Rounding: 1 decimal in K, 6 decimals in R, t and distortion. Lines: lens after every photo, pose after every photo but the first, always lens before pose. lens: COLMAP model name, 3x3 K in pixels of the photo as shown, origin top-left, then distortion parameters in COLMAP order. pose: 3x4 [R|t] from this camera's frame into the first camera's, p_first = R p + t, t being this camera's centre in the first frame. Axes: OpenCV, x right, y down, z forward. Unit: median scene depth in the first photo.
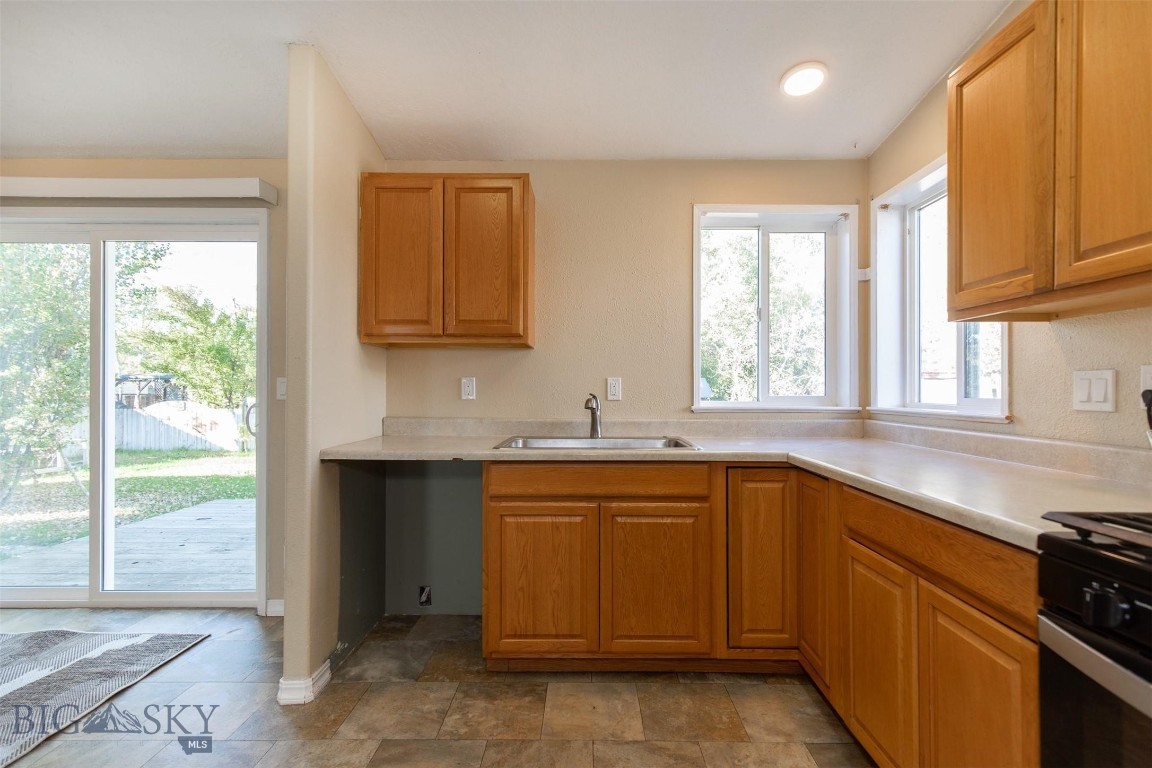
lens RADIAL K [[524.3, 0, 591.9], [0, 524.3, 383.4], [0, 0, 1]] dist [0.014878, -0.002700]
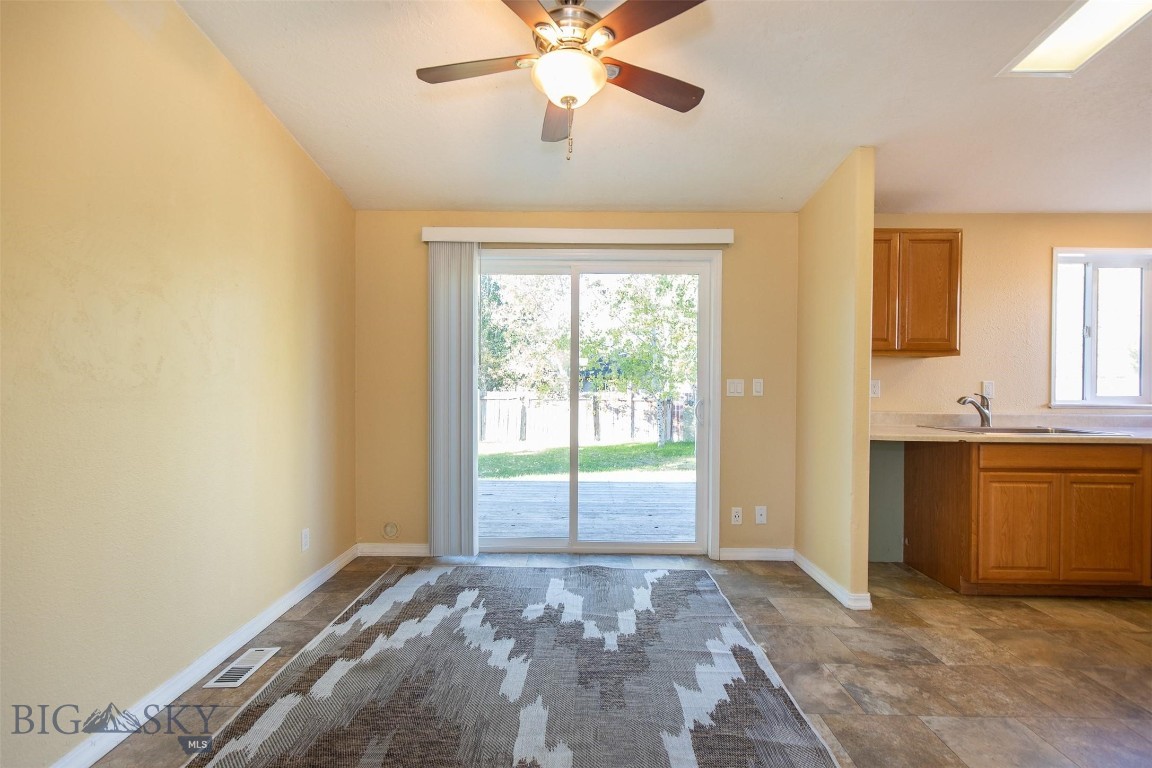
lens RADIAL K [[524.3, 0, 577.2], [0, 524.3, 384.9], [0, 0, 1]] dist [0.014878, -0.002700]
pose [[0.999977, 0.004515, -0.005097, -1.256133], [-0.004426, 0.999839, 0.017367, -0.024485], [0.005175, -0.017344, 0.999836, -0.401587]]
